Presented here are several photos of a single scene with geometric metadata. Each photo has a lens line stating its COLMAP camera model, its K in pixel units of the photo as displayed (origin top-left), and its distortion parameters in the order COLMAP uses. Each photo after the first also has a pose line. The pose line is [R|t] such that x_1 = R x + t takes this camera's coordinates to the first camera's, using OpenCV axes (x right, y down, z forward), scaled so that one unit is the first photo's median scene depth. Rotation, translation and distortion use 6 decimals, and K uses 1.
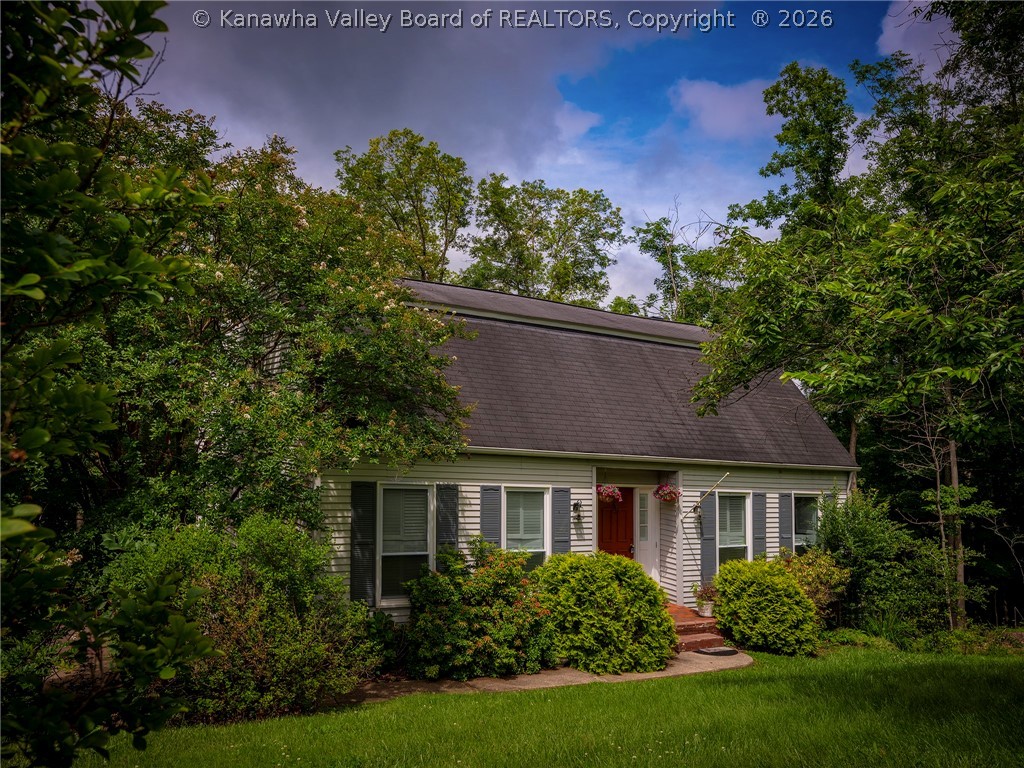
lens RADIAL K [[619.6, 0, 512.9], [0, 619.6, 423.4], [0, 0, 1]] dist [-0.000874, -0.000314]
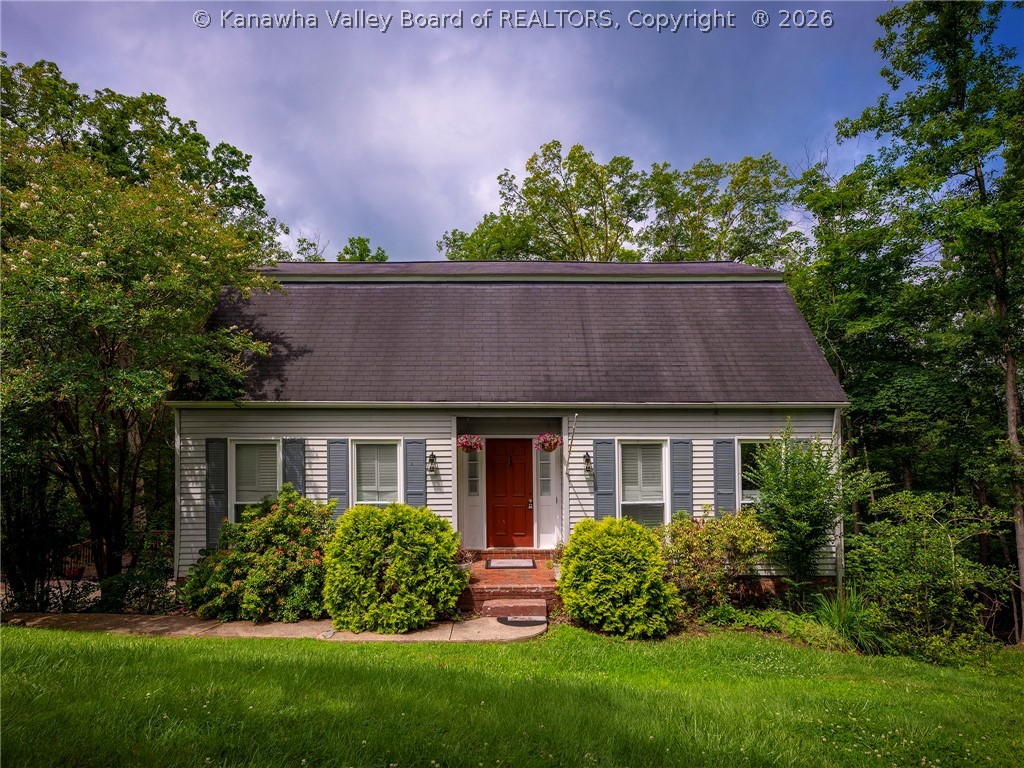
lens RADIAL K [[583.2, 0, 512.5], [0, 583.2, 407.9], [0, 0, 1]] dist [0.001494, 0.001212]
pose [[0.910886, -0.046181, -0.410066, 0.593549], [0.063731, 0.997539, 0.029226, 0.037127], [0.407707, -0.052756, 0.911588, 0.225358]]
